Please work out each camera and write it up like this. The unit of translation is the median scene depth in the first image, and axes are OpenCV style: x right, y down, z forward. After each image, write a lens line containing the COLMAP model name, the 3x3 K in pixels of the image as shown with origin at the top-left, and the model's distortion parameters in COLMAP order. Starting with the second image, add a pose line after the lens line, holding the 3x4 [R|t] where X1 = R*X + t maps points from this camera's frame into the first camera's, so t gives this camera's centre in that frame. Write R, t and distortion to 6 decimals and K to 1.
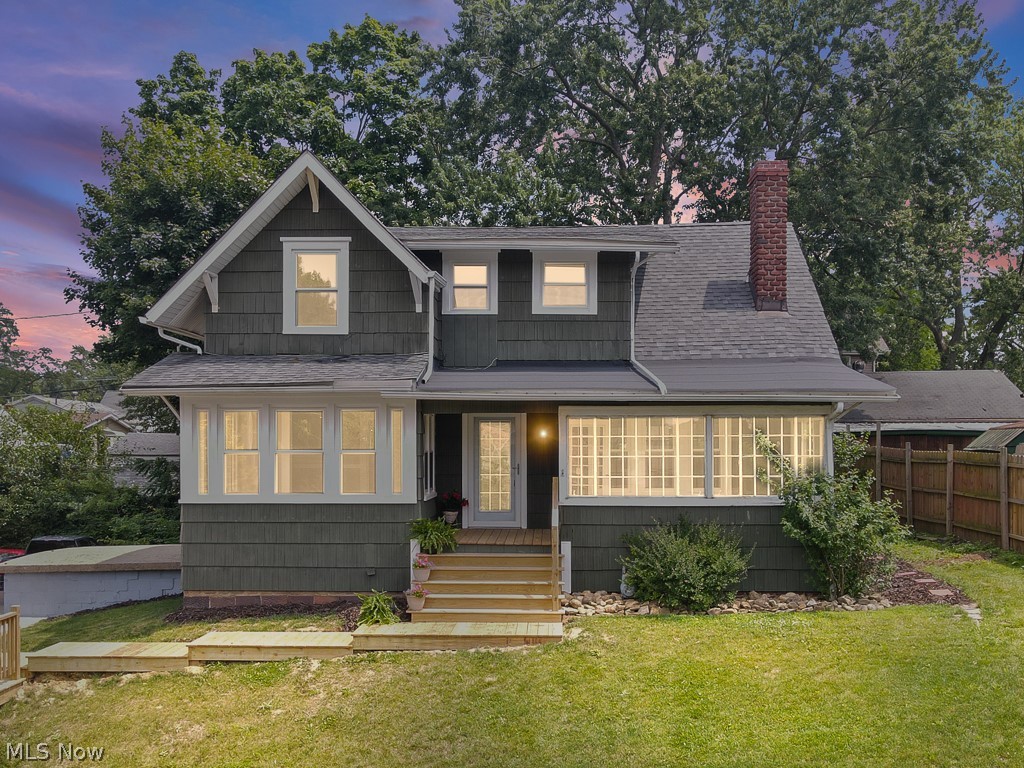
lens RADIAL K [[1044.7, 0, 513.5], [0, 1044.7, 459.5], [0, 0, 1]] dist [0.005565, 0.000000]
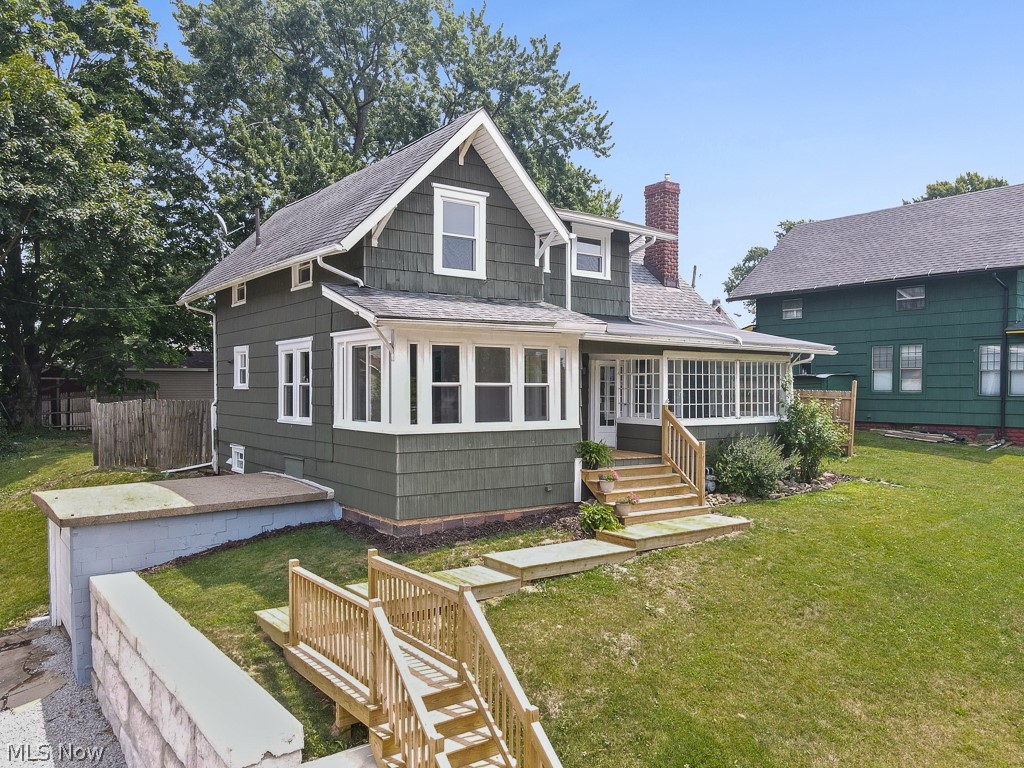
lens RADIAL K [[794.3, 0, 532.3], [0, 794.3, 408.2], [0, 0, 1]] dist [-0.000931, -0.003477]
pose [[0.786896, -0.013723, 0.616934, -0.647872], [-0.001133, 0.999719, 0.023682, -0.002030], [-0.617085, -0.019334, 0.786659, 0.296362]]
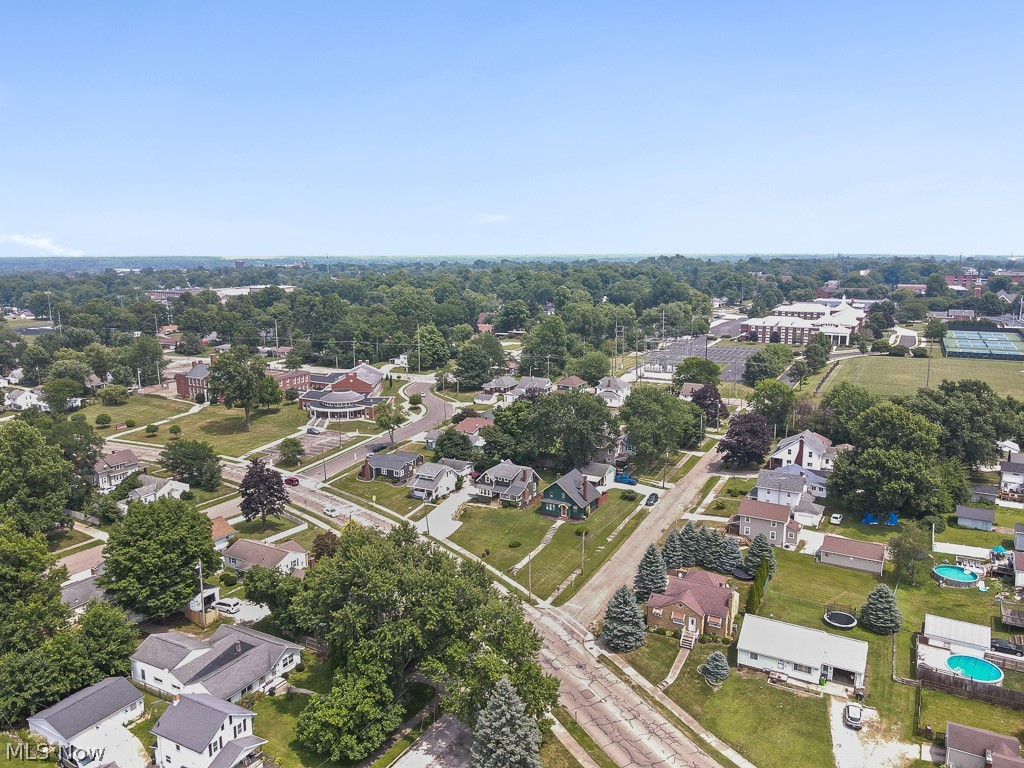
lens RADIAL K [[752.4, 0, 513.6], [0, 752.4, 386.0], [0, 0, 1]] dist [0.007723, 0.014446]
pose [[0.888513, 0.082048, -0.451457, 4.457760], [0.002237, 0.983097, 0.183071, -3.160135], [0.458847, -0.163671, 0.873311, -7.237948]]
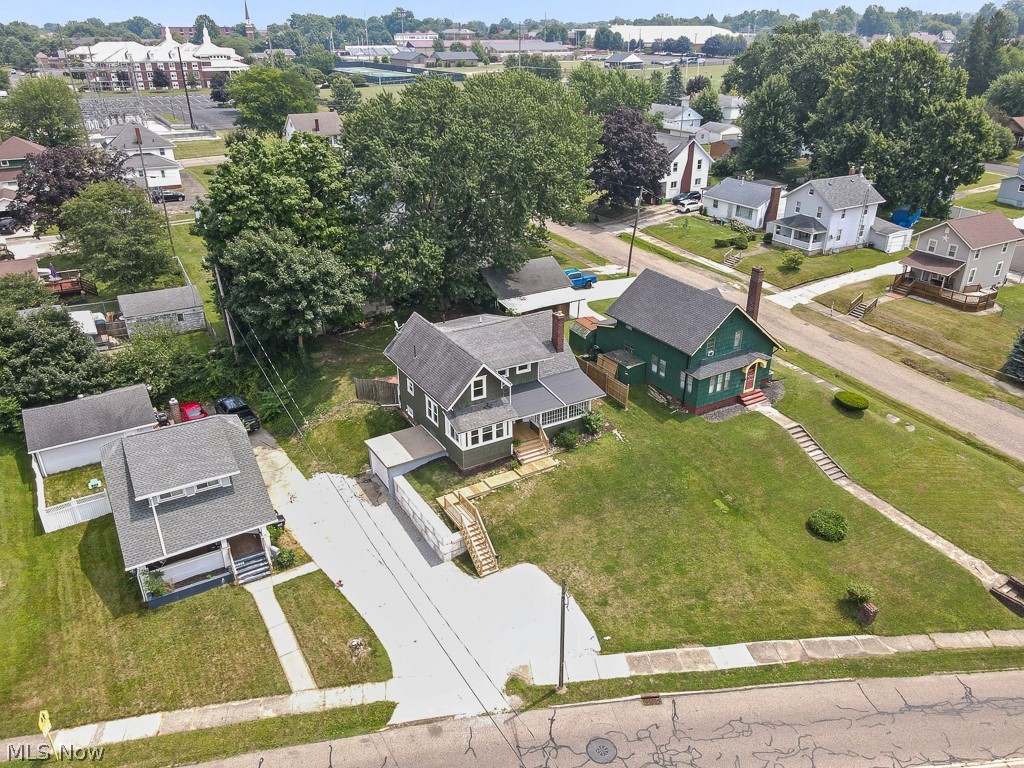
lens RADIAL K [[752.4, 0, 510.5], [0, 752.4, 378.4], [0, 0, 1]] dist [0.007723, 0.014446]
pose [[0.846807, -0.227377, 0.480850, -1.438615], [0.003919, 0.906667, 0.421828, -1.390657], [-0.531885, -0.355323, 0.768664, -1.218466]]
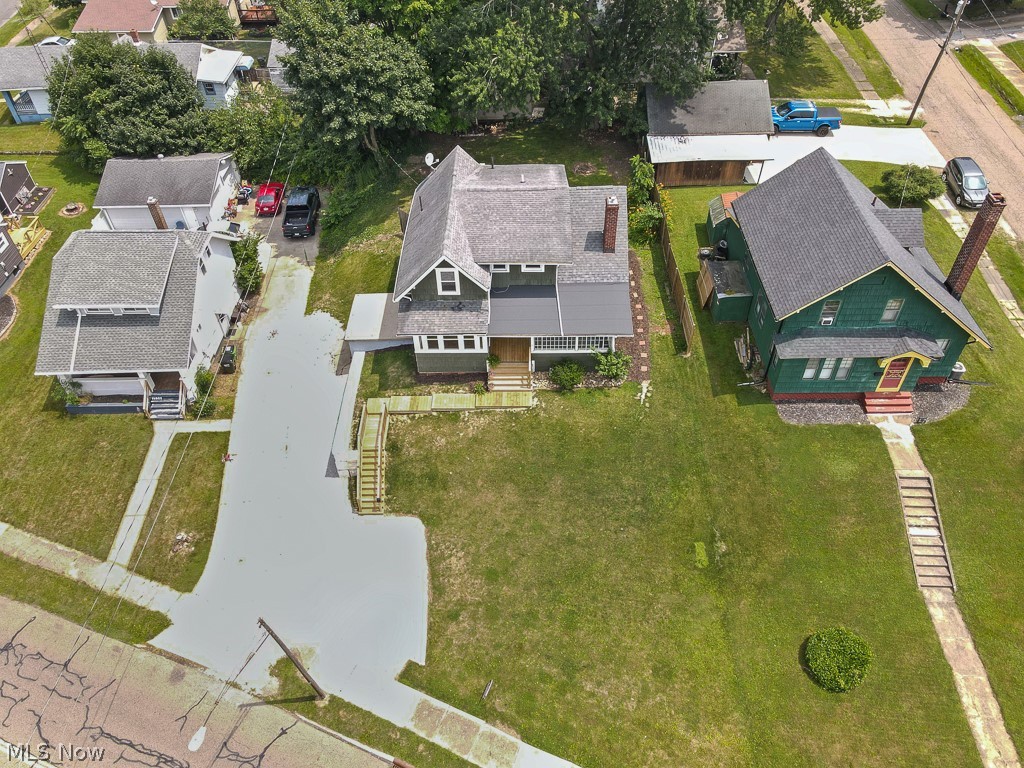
lens RADIAL K [[752.4, 0, 511.5], [0, 752.4, 382.1], [0, 0, 1]] dist [0.007723, 0.014446]
pose [[0.999569, -0.029298, -0.002046, -0.014601], [0.022612, 0.723270, 0.690195, -1.420194], [-0.018741, -0.689943, 0.723621, -0.726921]]
